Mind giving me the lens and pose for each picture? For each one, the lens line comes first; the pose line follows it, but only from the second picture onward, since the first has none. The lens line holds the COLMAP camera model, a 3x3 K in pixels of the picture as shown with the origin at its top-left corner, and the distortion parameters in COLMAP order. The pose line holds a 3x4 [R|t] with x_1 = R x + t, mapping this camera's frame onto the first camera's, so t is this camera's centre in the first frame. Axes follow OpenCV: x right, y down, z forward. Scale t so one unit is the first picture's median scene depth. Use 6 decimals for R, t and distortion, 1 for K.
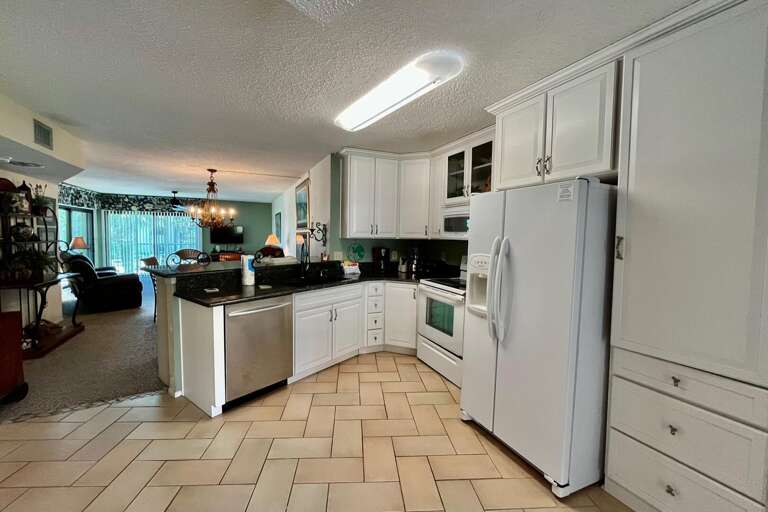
lens RADIAL K [[321.5, 0, 383.0], [0, 321.5, 250.3], [0, 0, 1]] dist [-0.001015, -0.000129]
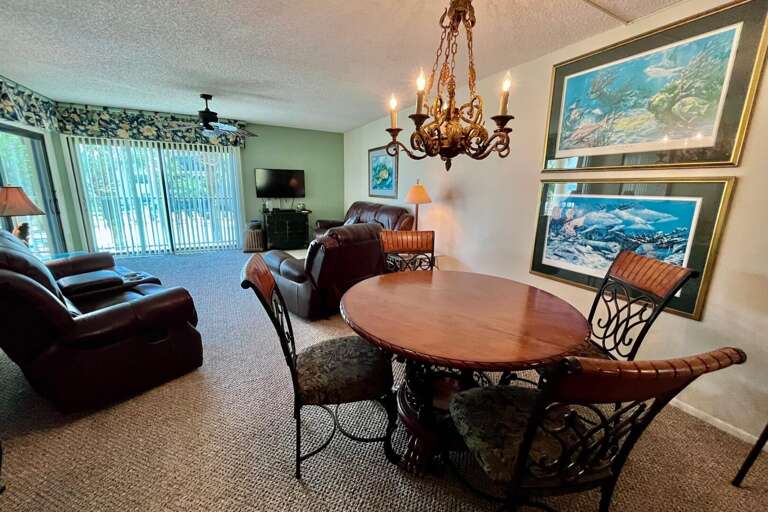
lens RADIAL K [[312.8, 0, 384.0], [0, 312.8, 256.0], [0, 0, 1]] dist [0.001308, 0.000047]
pose [[0.998590, -0.006135, 0.052732, -0.363651], [-0.003359, 0.984008, 0.178094, -0.021483], [-0.052981, -0.178020, 0.982600, 0.419007]]
